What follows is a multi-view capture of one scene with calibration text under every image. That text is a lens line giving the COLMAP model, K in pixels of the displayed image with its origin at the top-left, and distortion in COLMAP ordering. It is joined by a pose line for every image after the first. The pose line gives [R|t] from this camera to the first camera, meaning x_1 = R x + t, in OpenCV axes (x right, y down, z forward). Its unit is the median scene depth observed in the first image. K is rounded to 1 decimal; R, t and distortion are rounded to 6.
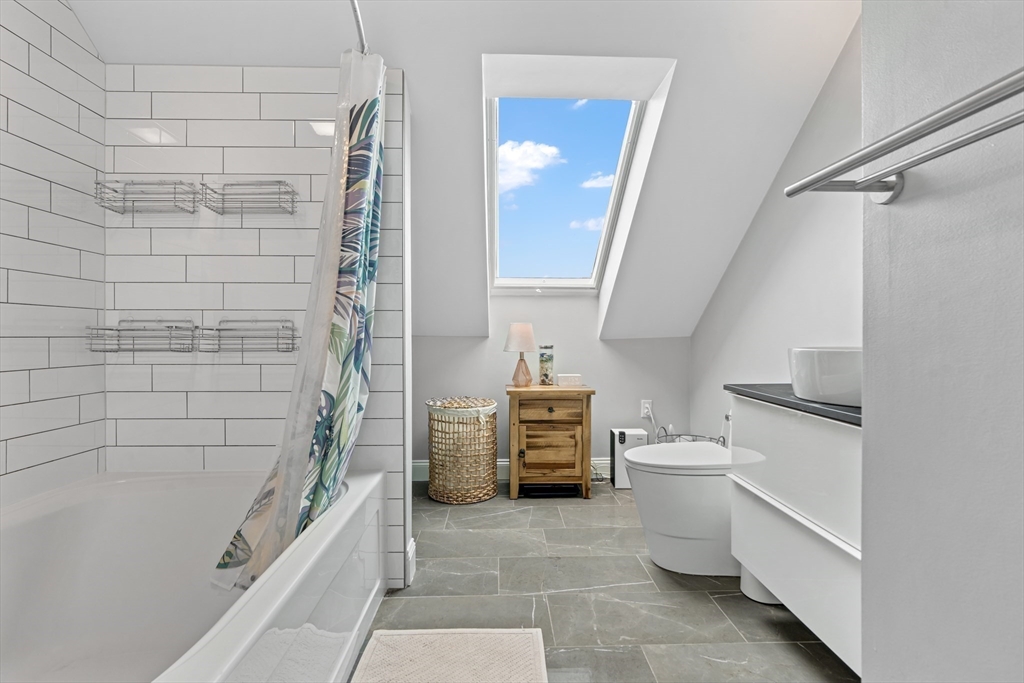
lens RADIAL K [[473.4, 0, 513.8], [0, 473.4, 331.2], [0, 0, 1]] dist [0.000079, 0.000821]
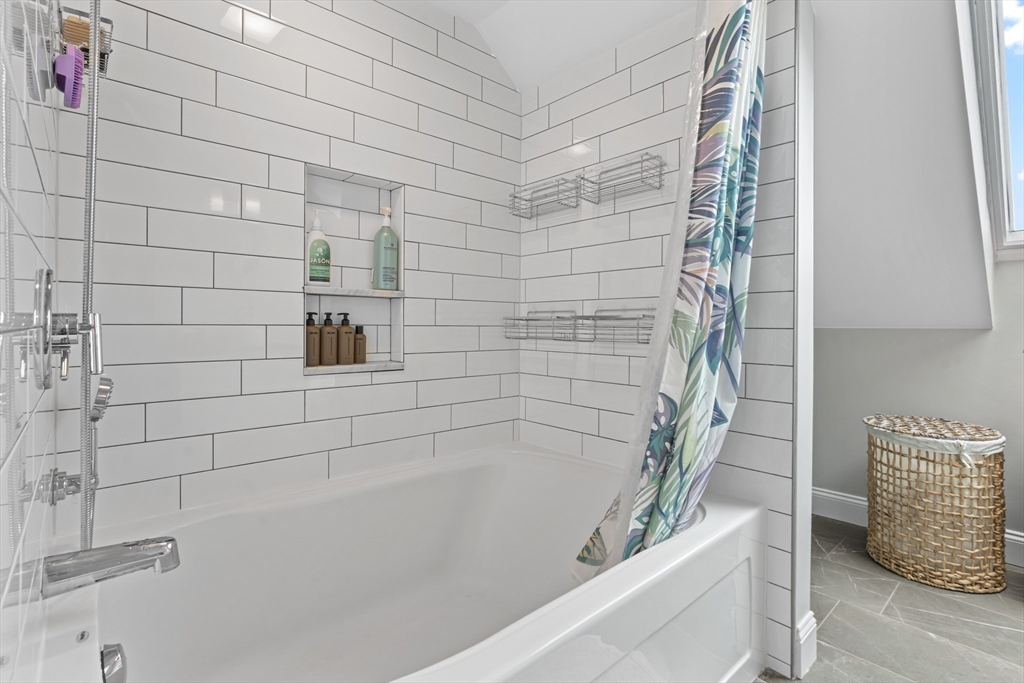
lens RADIAL K [[492.4, 0, 514.9], [0, 492.4, 325.5], [0, 0, 1]] dist [-0.010368, 0.012157]
pose [[0.651131, 0.002939, -0.758960, 0.061562], [0.004507, 0.999960, 0.007739, 0.001220], [0.758952, -0.008459, 0.651091, 0.209882]]
